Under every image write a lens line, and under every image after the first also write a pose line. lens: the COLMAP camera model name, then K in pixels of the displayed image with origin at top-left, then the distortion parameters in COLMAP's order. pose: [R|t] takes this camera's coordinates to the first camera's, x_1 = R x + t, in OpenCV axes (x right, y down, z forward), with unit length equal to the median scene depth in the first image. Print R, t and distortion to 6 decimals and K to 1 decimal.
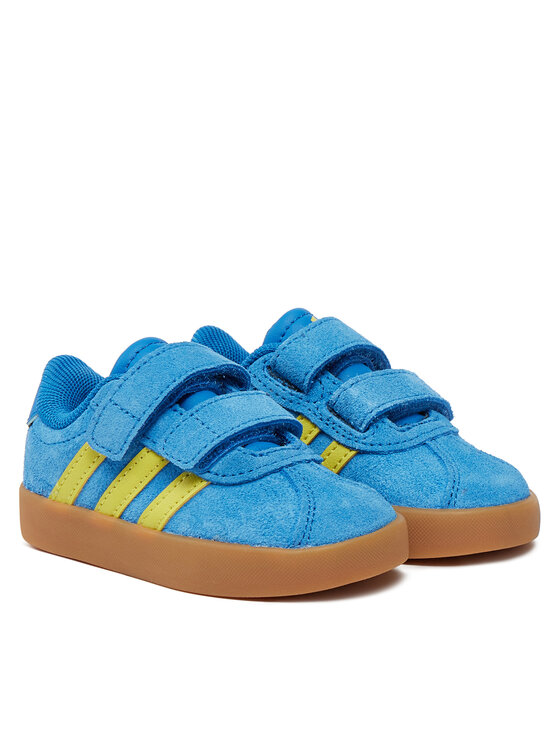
lens RADIAL K [[2457.2, 0, 279.9], [0, 2457.2, 372.6], [0, 0, 1]] dist [-0.309467, 0.000000]
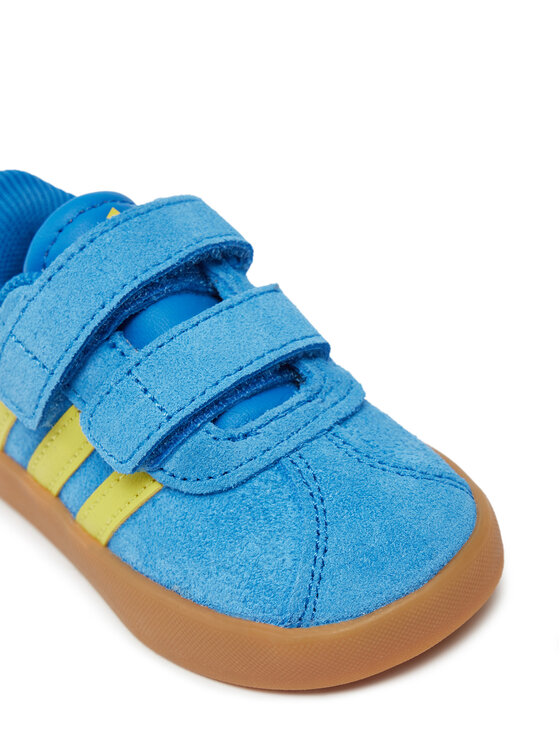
lens RADIAL K [[2457.2, 0, 280.1], [0, 2457.2, 373.0], [0, 0, 1]] dist [-0.309467, 0.000000]
pose [[0.985474, -0.050140, -0.162258, 0.099282], [0.097043, 0.950330, 0.295728, -0.158314], [0.139371, -0.307178, 0.941391, 0.437425]]
